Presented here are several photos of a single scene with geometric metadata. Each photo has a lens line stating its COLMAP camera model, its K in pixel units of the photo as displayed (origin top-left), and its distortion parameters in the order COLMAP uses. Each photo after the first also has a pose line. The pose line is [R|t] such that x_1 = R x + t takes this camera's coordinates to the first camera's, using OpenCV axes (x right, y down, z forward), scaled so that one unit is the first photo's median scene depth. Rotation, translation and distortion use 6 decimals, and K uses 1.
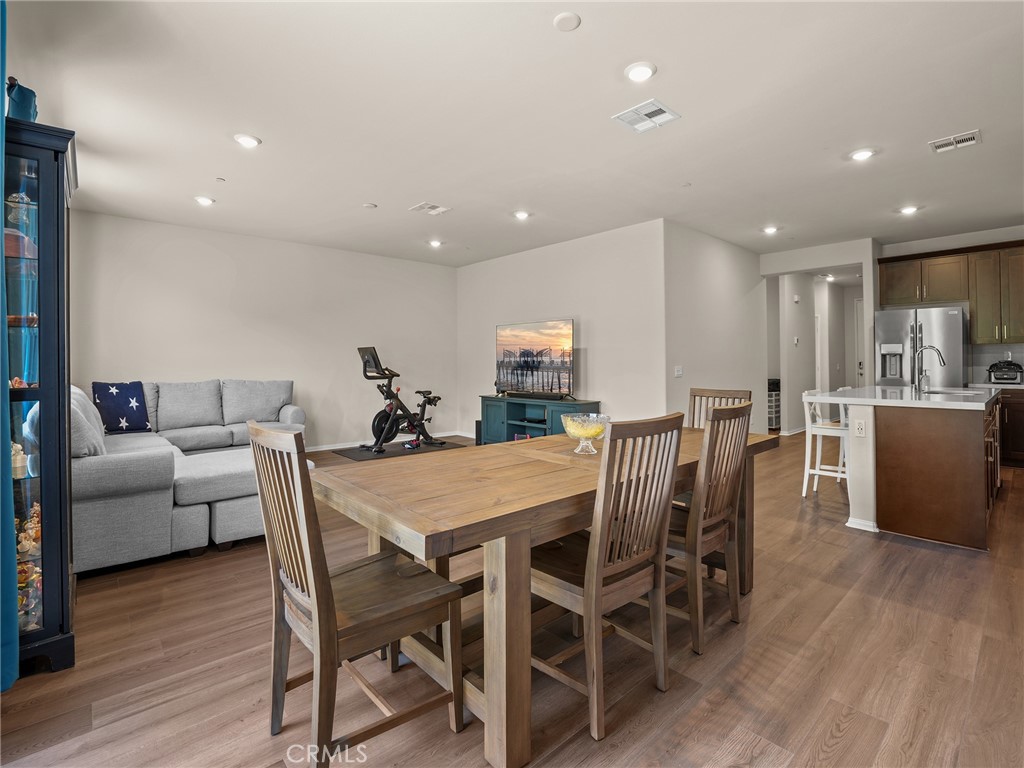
lens RADIAL K [[477.6, 0, 500.8], [0, 477.6, 361.4], [0, 0, 1]] dist [-0.012416, 0.002610]
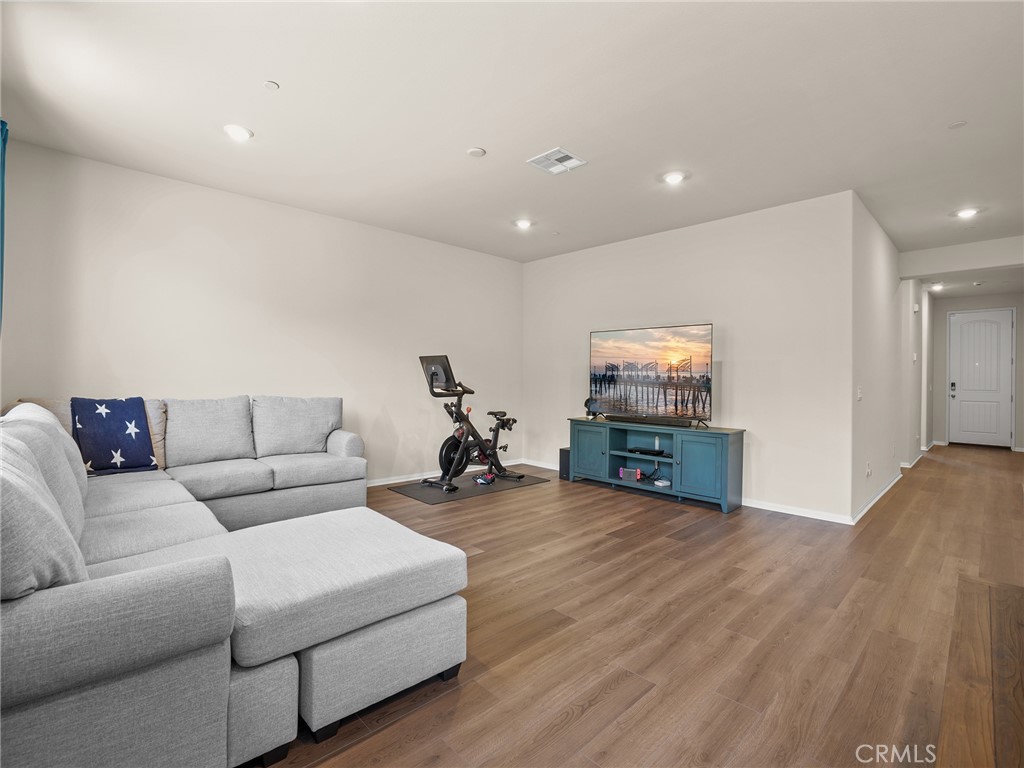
lens RADIAL K [[477.6, 0, 514.2], [0, 477.6, 386.4], [0, 0, 1]] dist [-0.012416, 0.002610]
pose [[0.999490, 0.013236, 0.029048, -0.173083], [-0.013853, 0.999681, 0.021127, 0.001820], [-0.028759, -0.021518, 0.999355, 0.213936]]
